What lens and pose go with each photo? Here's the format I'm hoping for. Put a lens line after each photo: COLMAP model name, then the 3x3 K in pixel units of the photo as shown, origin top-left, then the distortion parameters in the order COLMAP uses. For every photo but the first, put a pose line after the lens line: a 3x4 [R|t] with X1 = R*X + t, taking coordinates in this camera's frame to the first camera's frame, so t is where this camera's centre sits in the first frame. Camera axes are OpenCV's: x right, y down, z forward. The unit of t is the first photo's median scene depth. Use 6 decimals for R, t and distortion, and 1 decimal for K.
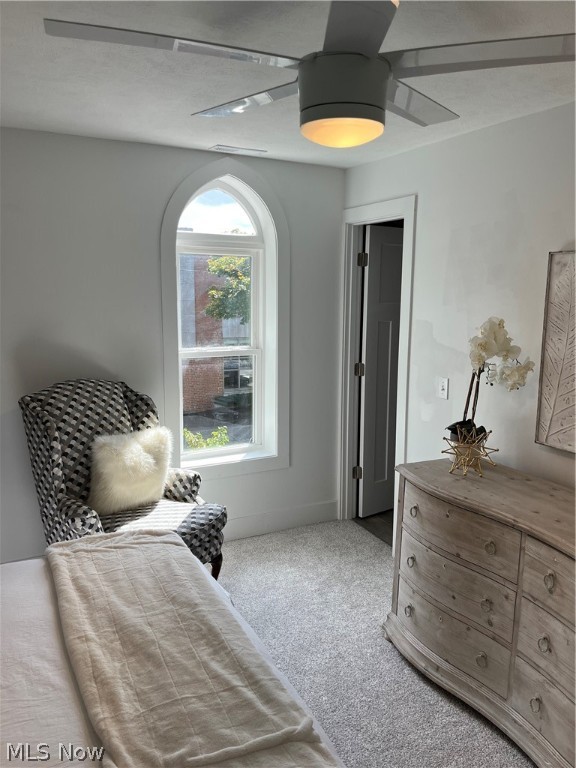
lens RADIAL K [[581.9, 0, 287.3], [0, 581.9, 383.8], [0, 0, 1]] dist [0.015436, 0.006029]
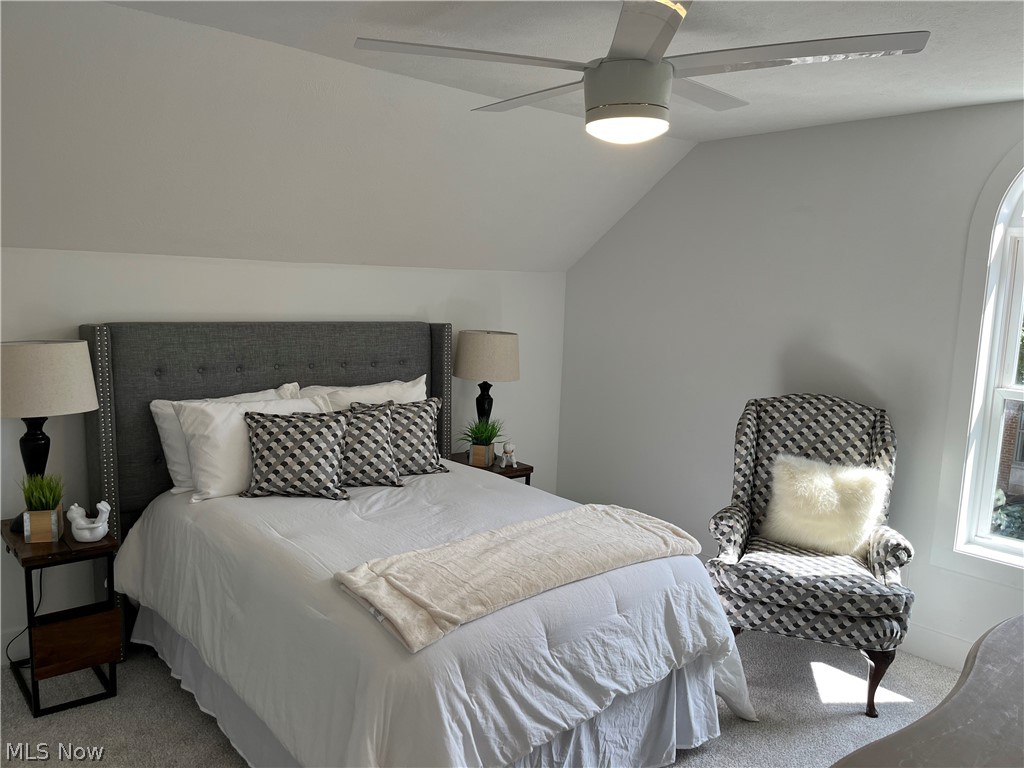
lens RADIAL K [[775.8, 0, 510.9], [0, 775.8, 385.5], [0, 0, 1]] dist [0.015436, 0.006029]
pose [[0.271410, 0.137943, -0.952527, 0.684572], [-0.190728, 0.977758, 0.087251, -0.036847], [0.943377, 0.157993, 0.291683, 0.229750]]
